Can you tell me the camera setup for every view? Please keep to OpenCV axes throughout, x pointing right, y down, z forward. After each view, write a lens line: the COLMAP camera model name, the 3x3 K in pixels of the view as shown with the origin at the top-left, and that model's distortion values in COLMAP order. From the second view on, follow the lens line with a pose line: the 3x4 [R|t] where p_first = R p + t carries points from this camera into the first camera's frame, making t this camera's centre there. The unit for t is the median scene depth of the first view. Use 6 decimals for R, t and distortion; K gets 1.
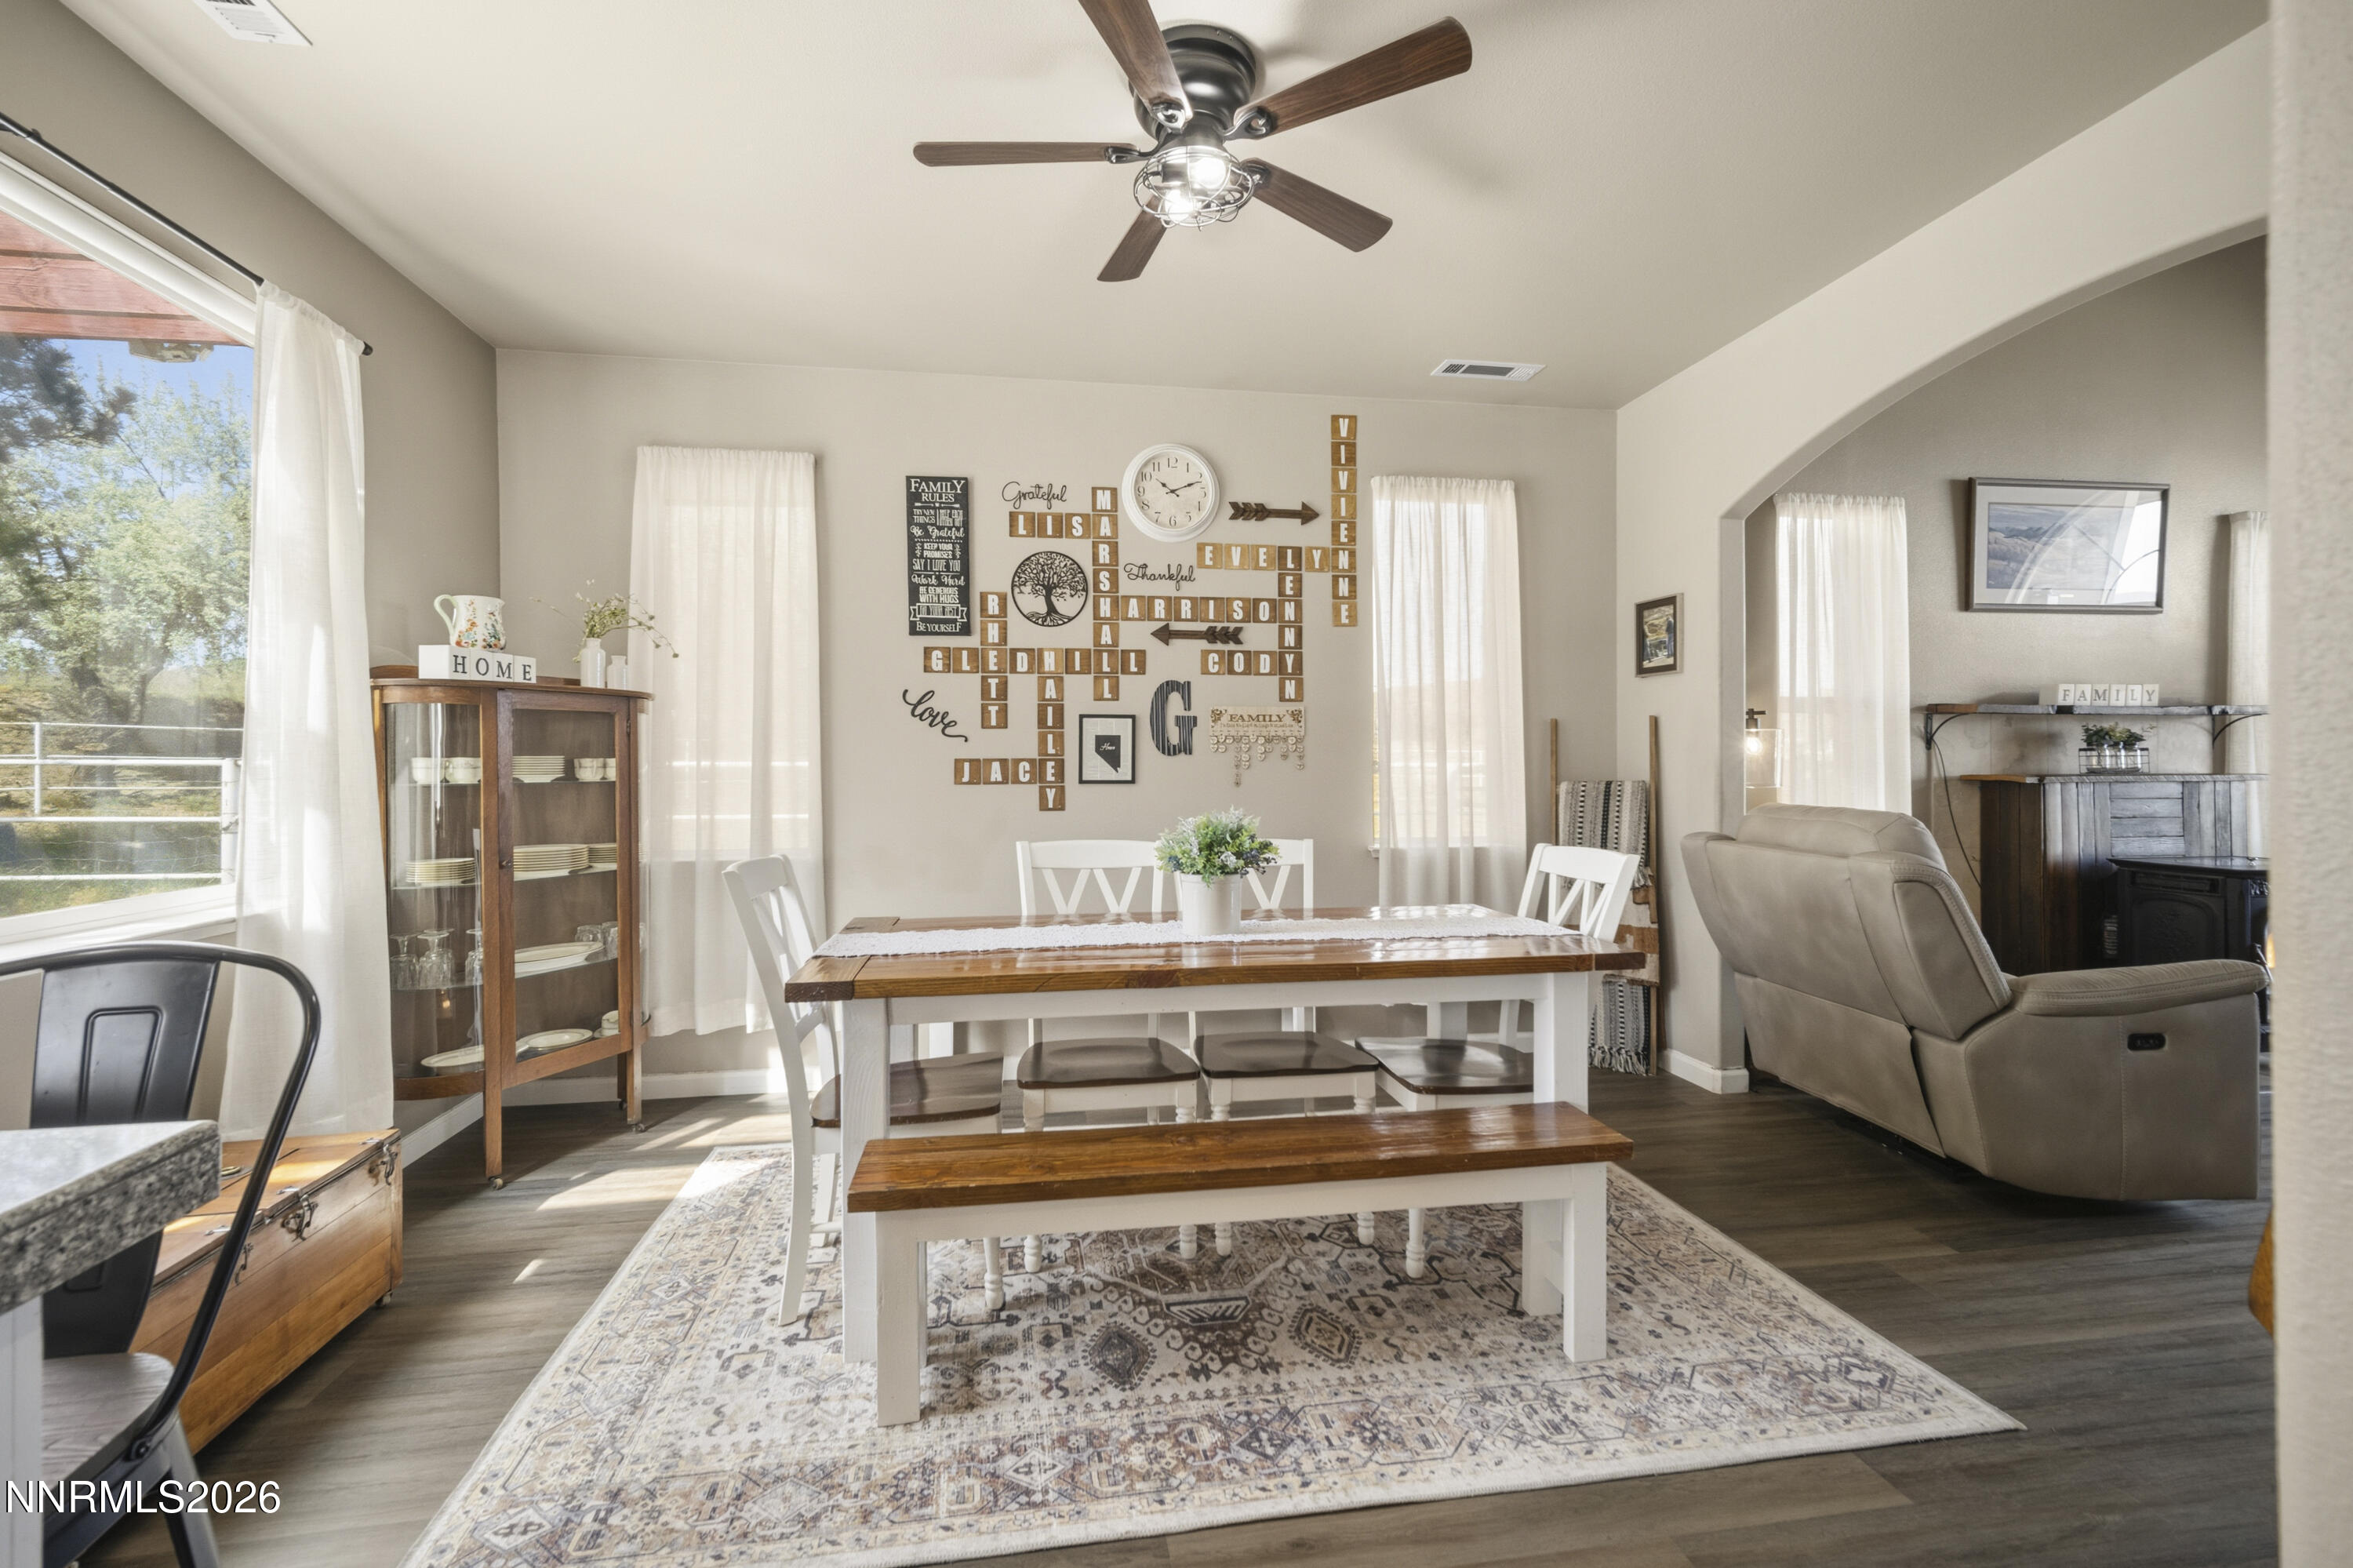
lens RADIAL K [[992.2, 0, 1179.0], [0, 992.2, 758.4], [0, 0, 1]] dist [0.001832, 0.000000]
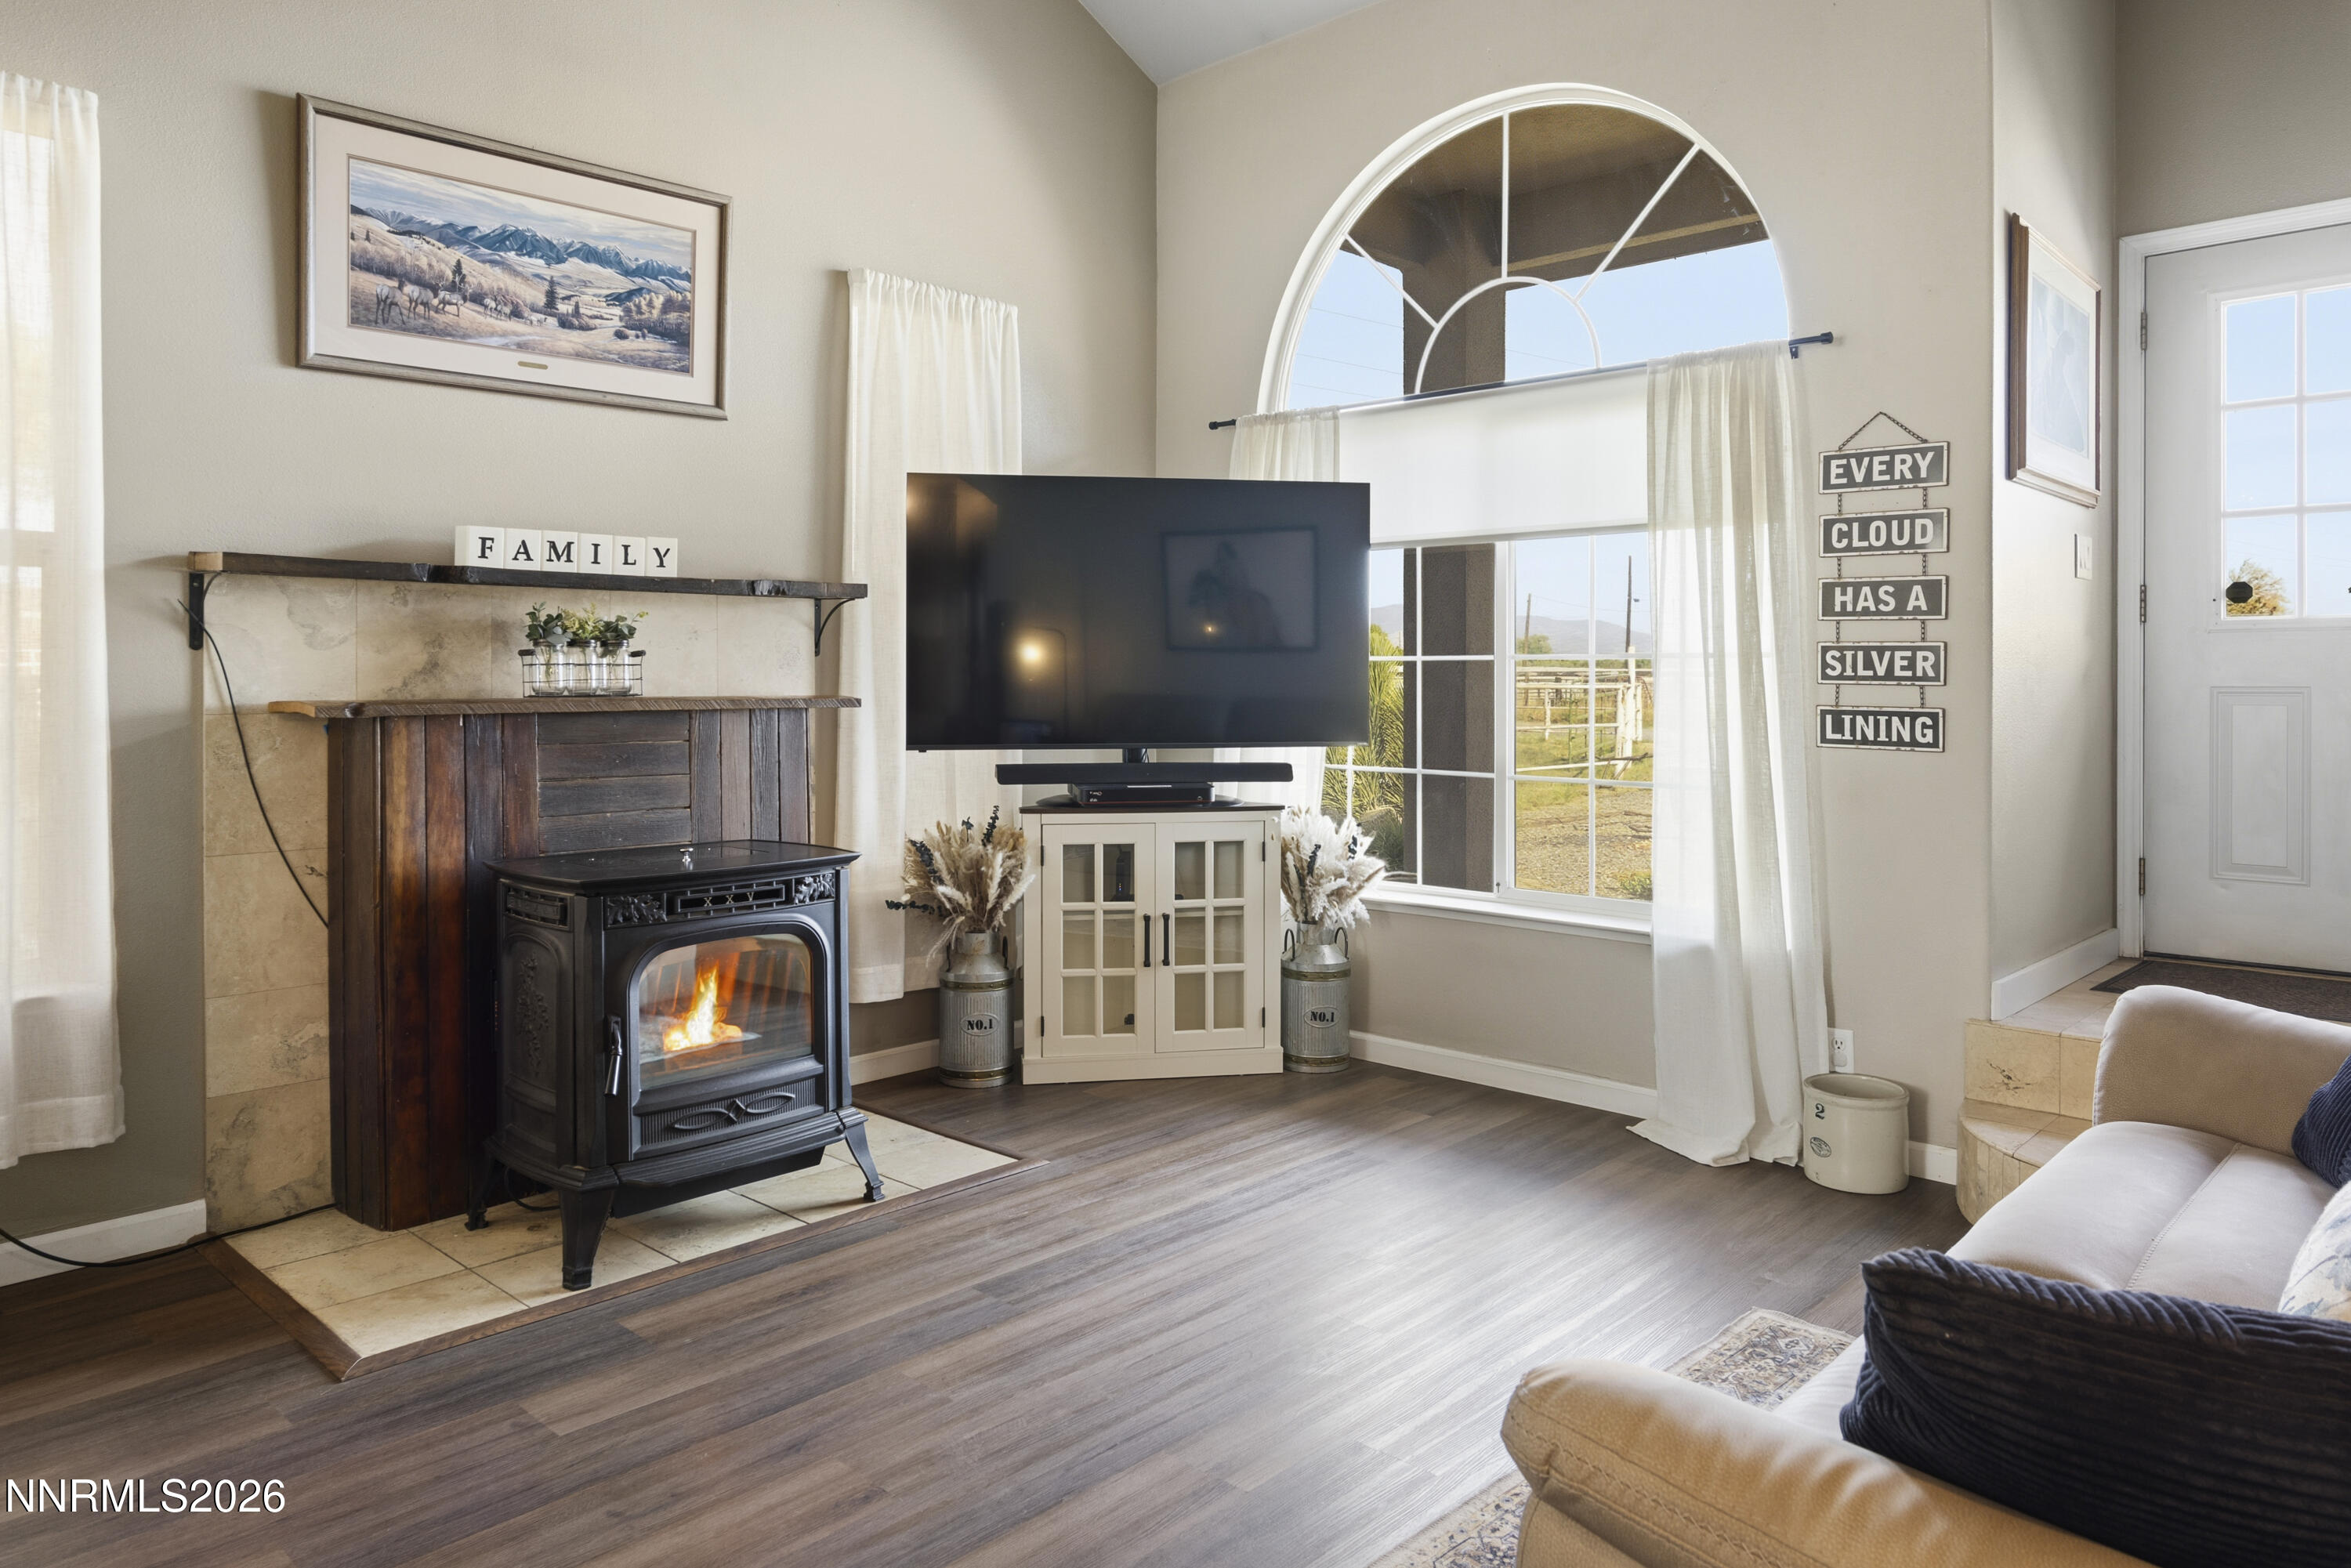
lens RADIAL K [[1529.5, 0, 1156.5], [0, 1529.5, 692.0], [0, 0, 1]] dist [0.001883, 0.004781]
pose [[0.799373, -0.003228, 0.600826, 0.685033], [-0.004454, 0.999926, 0.011299, 0.001280], [-0.600818, -0.011708, 0.799300, 0.141658]]
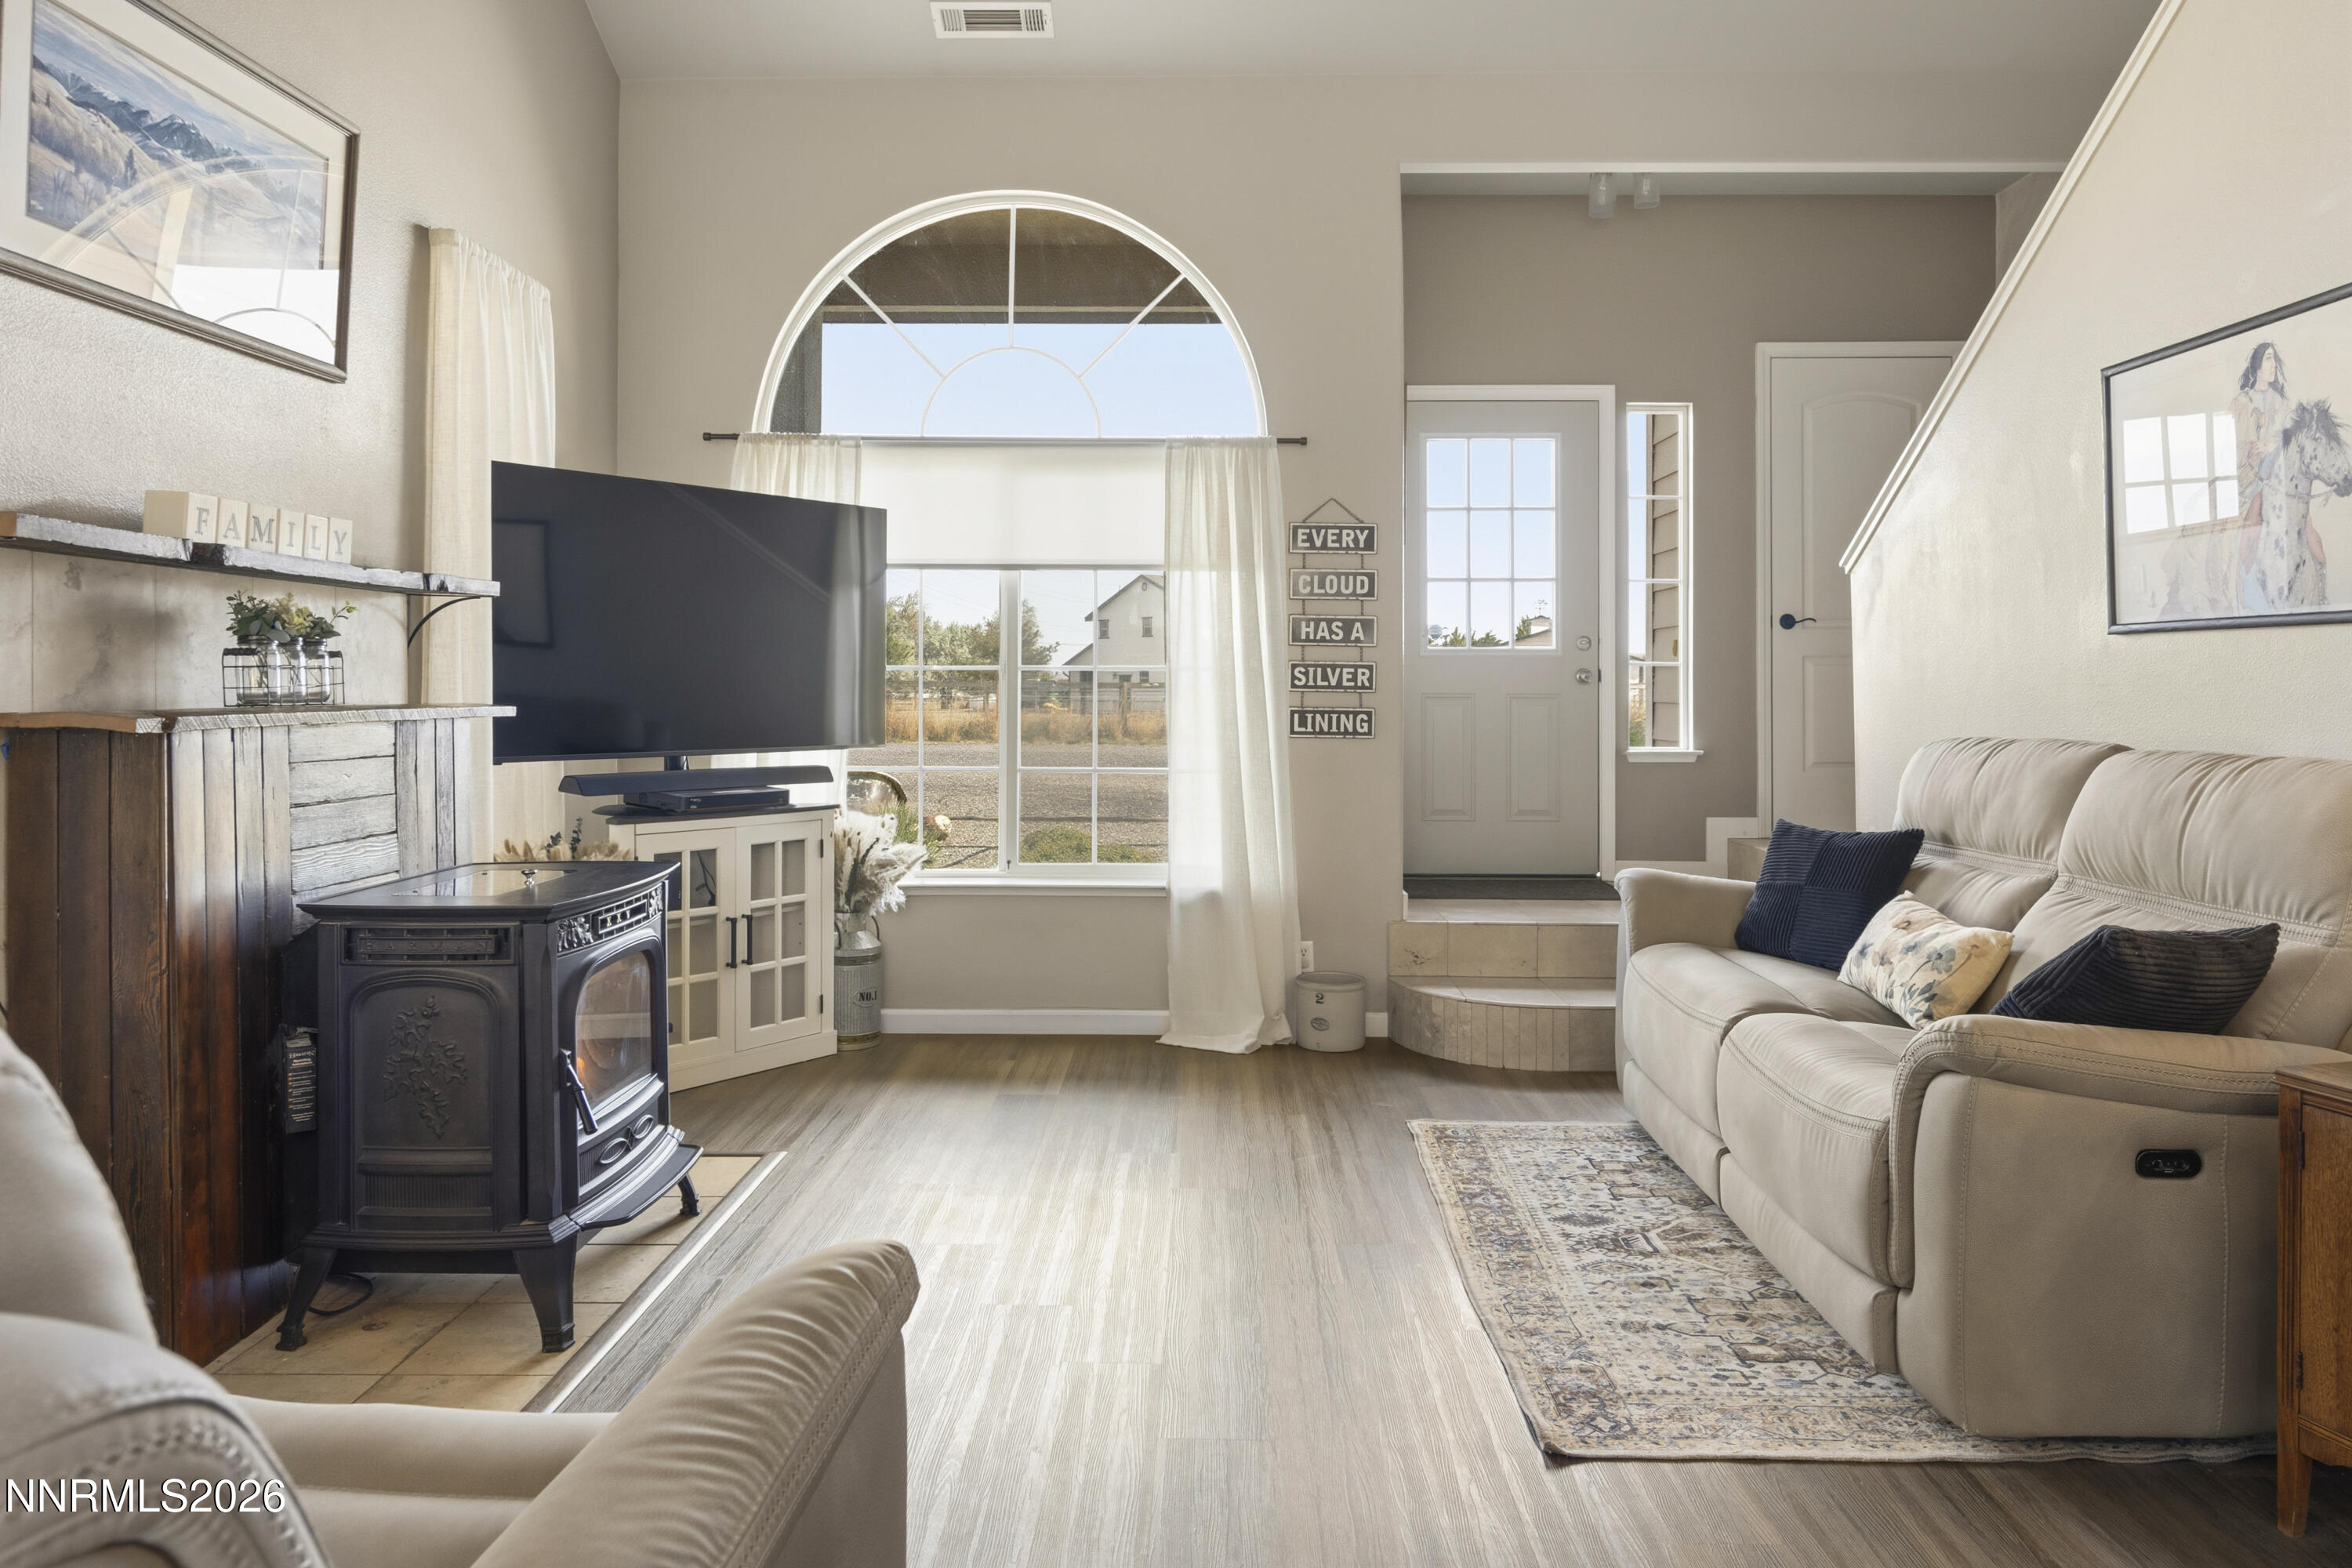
lens RADIAL K [[1530.2, 0, 1169.6], [0, 1530.2, 687.2], [0, 0, 1]] dist [0.001883, 0.004781]
pose [[0.186232, 0.003018, 0.982501, 0.328527], [-0.008293, 0.999964, -0.001500, 0.004162], [-0.982471, -0.007868, 0.186250, 0.472125]]
